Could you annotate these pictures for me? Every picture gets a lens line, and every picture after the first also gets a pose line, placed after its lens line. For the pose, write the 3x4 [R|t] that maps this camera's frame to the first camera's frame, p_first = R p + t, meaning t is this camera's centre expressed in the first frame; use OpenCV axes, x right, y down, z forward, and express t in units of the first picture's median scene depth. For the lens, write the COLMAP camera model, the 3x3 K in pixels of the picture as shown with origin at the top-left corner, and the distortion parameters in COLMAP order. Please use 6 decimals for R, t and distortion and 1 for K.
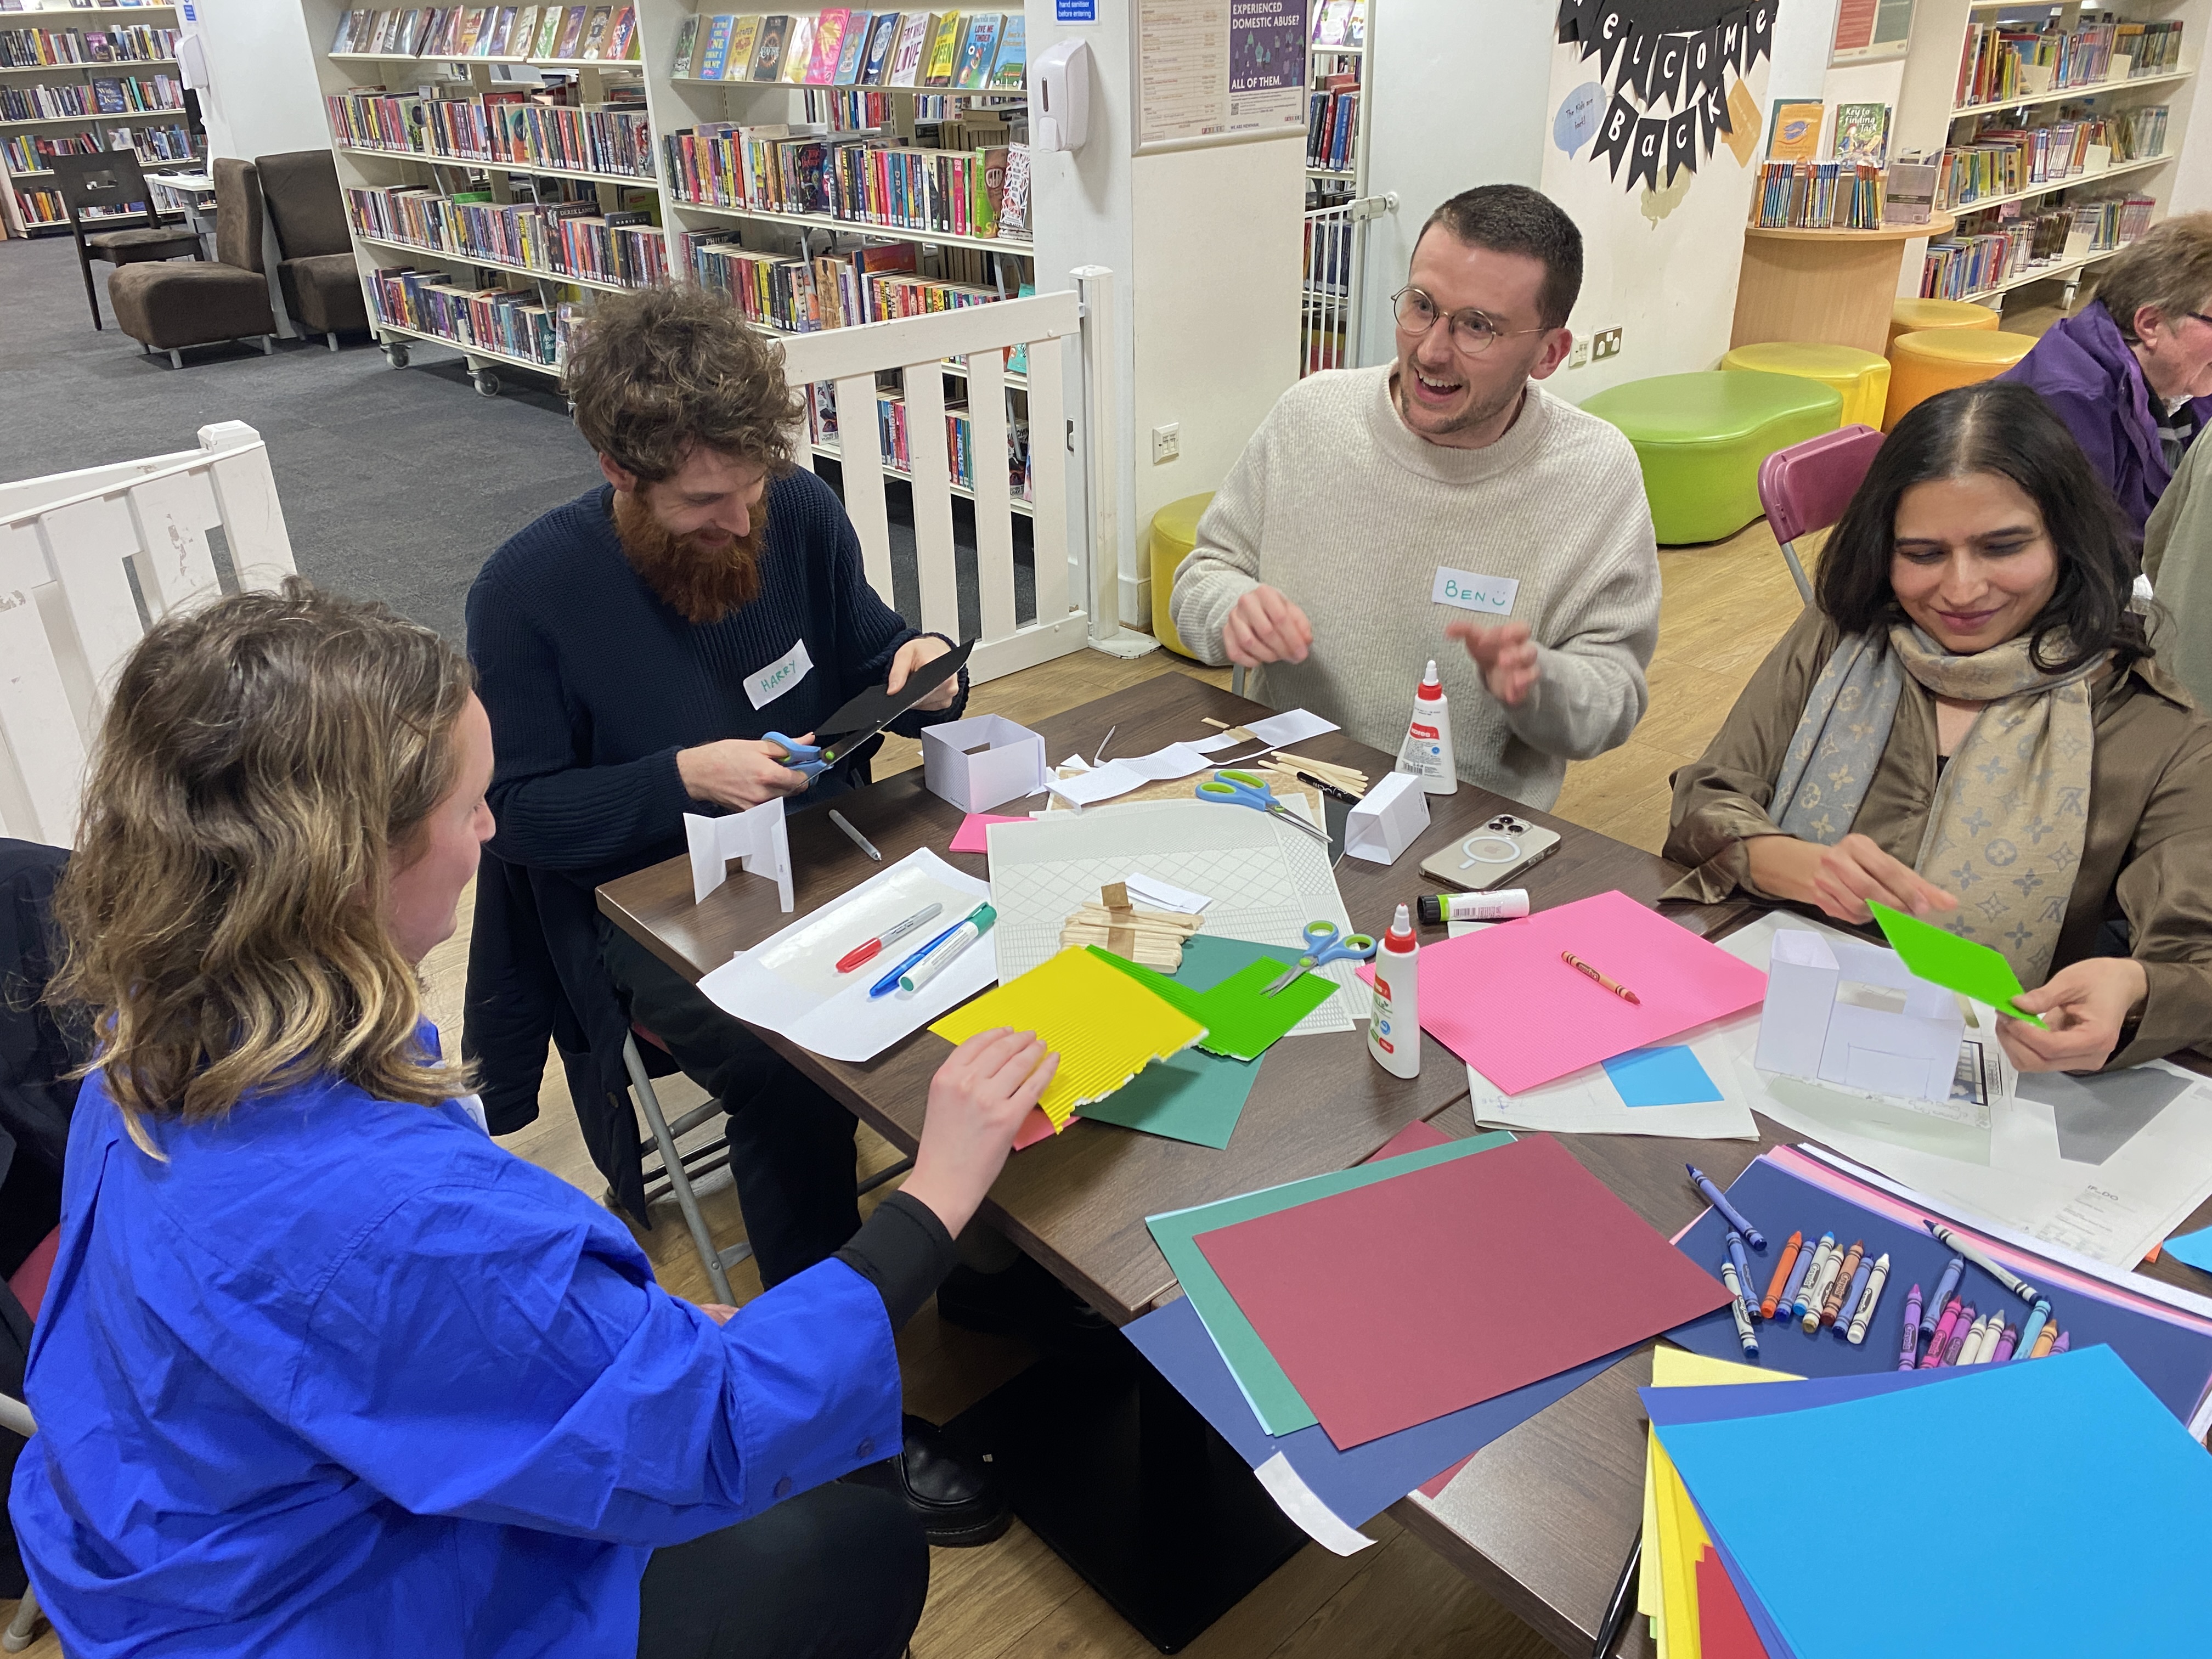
lens RADIAL K [[1753.1, 0, 1117.7], [0, 1753.1, 829.3], [0, 0, 1]] dist [0.008788, -0.033856]
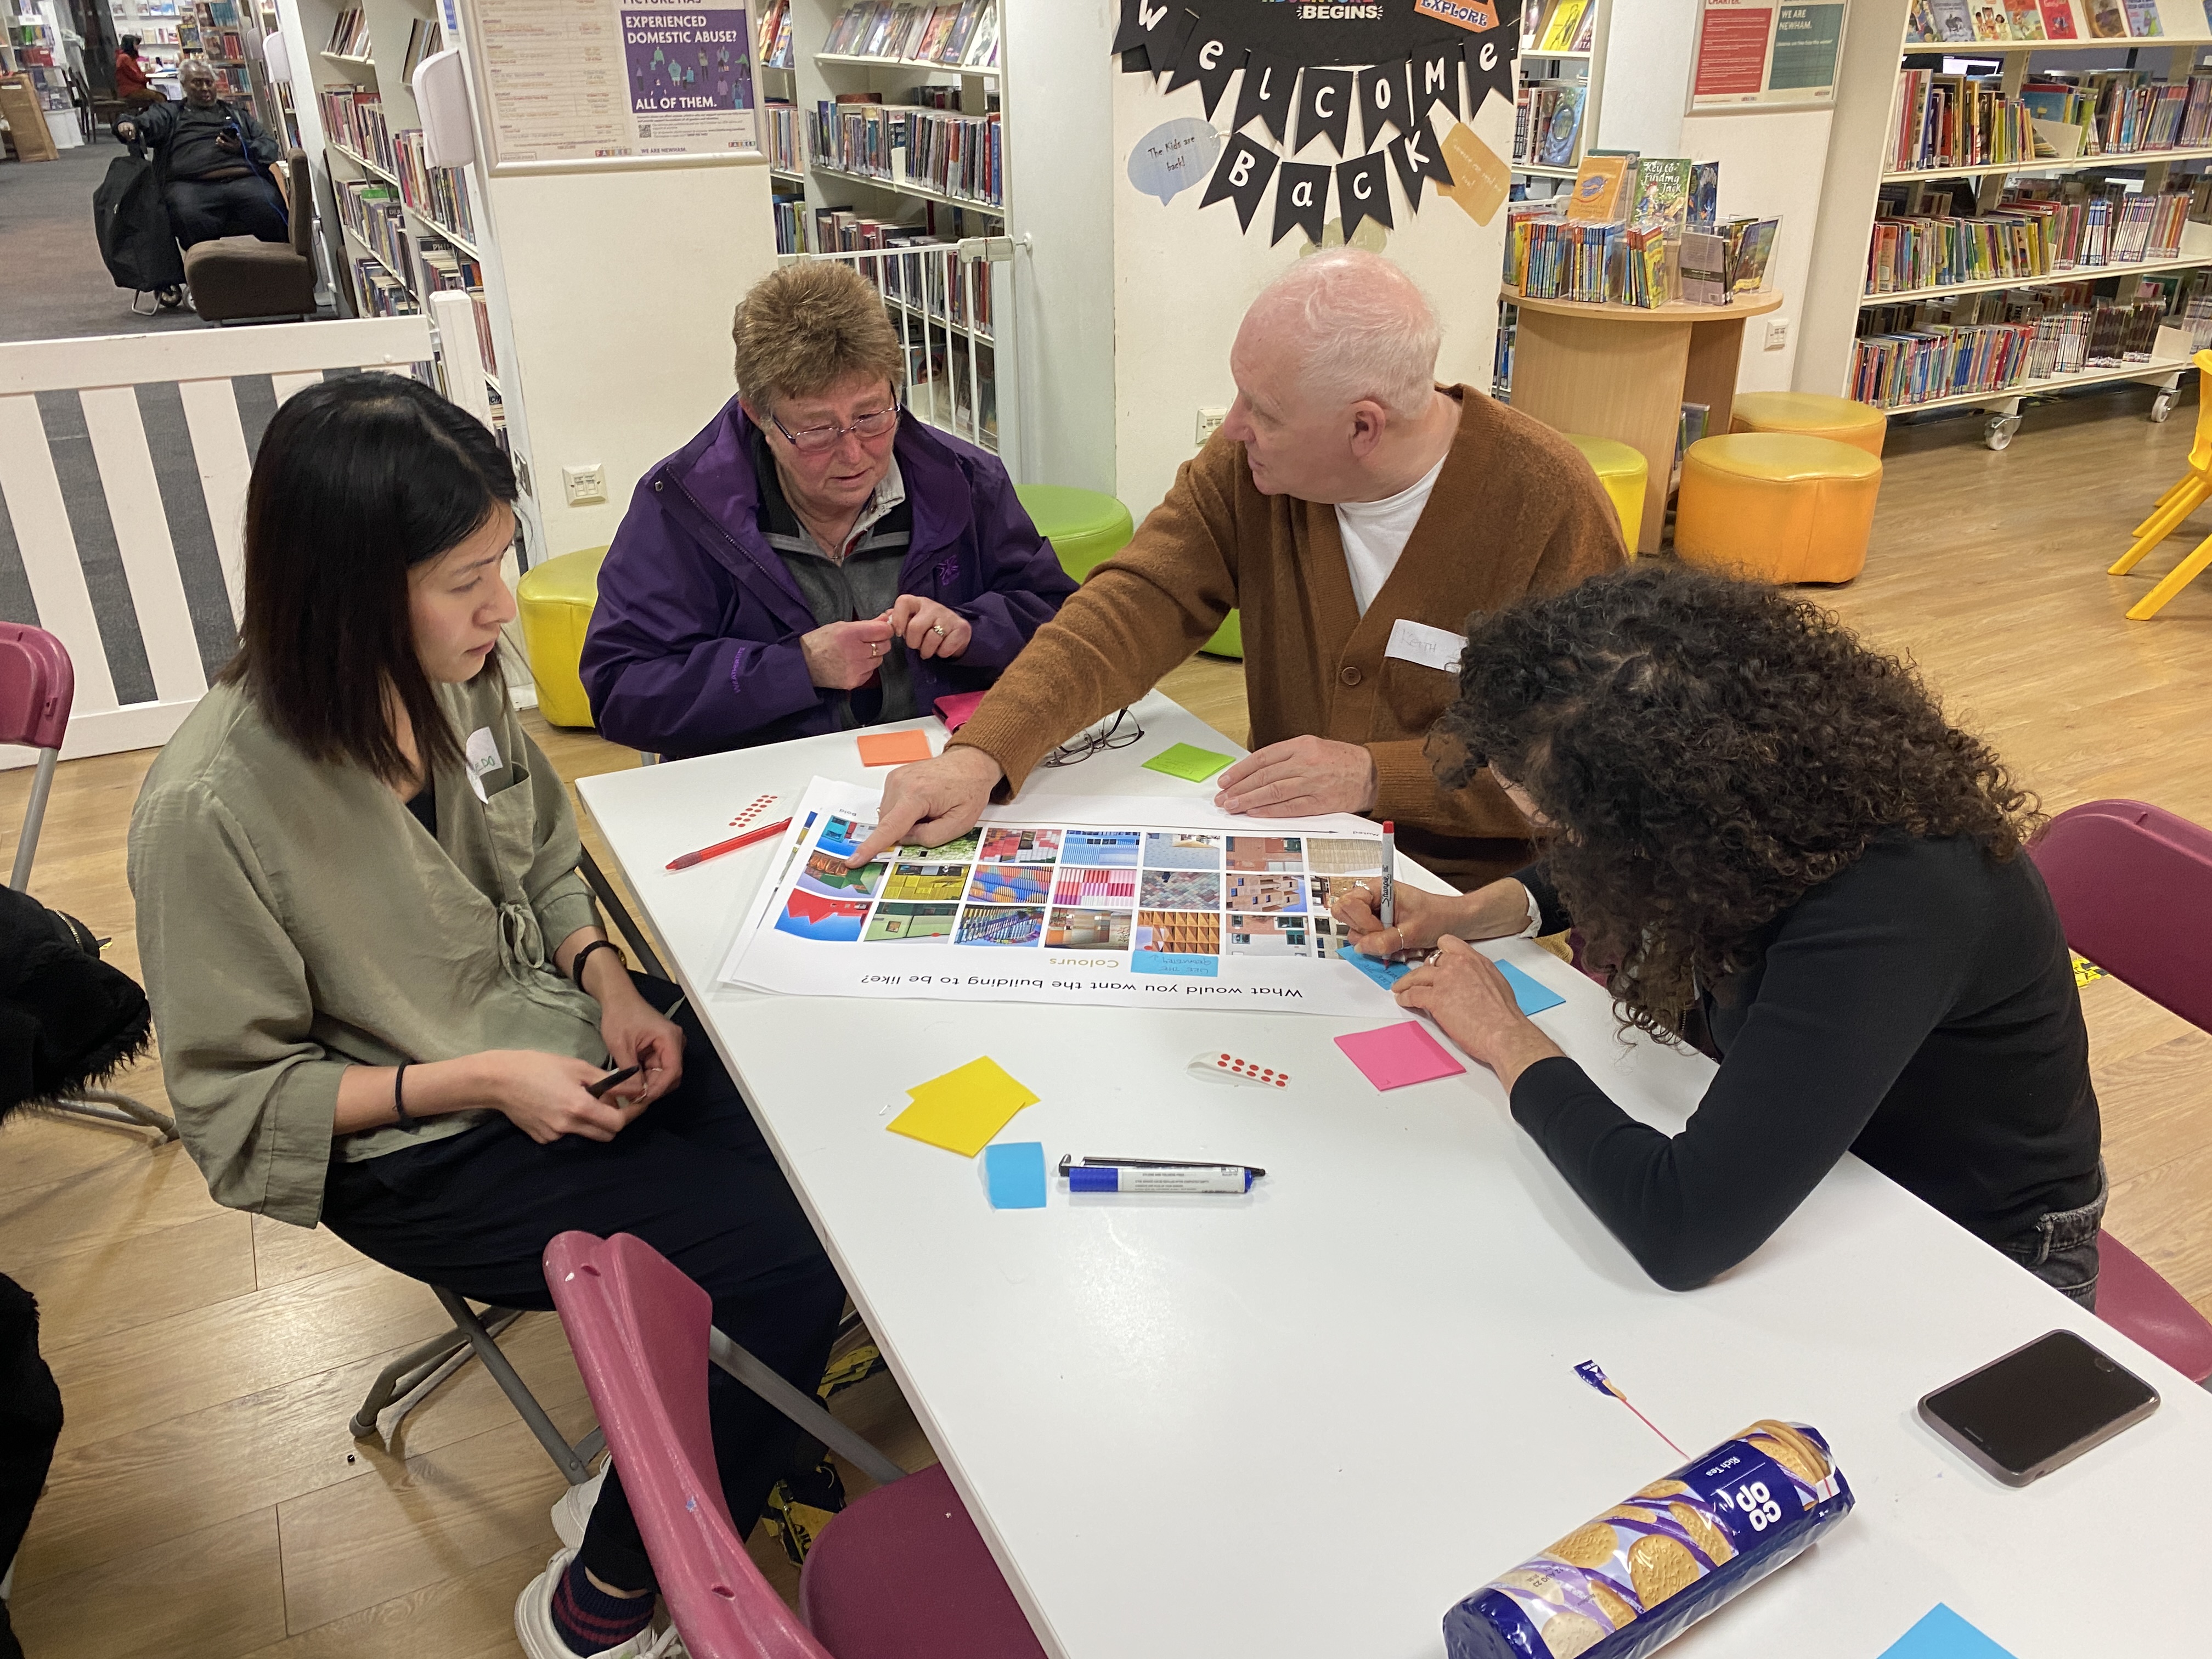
lens RADIAL K [[1753.1, 0, 1109.5], [0, 1753.1, 826.2], [0, 0, 1]] dist [0.008788, -0.033856]
pose [[0.962631, 0.133450, -0.235655, 0.455159], [-0.136395, 0.990647, 0.003836, -0.069854], [0.233963, 0.028450, 0.971829, 0.141519]]
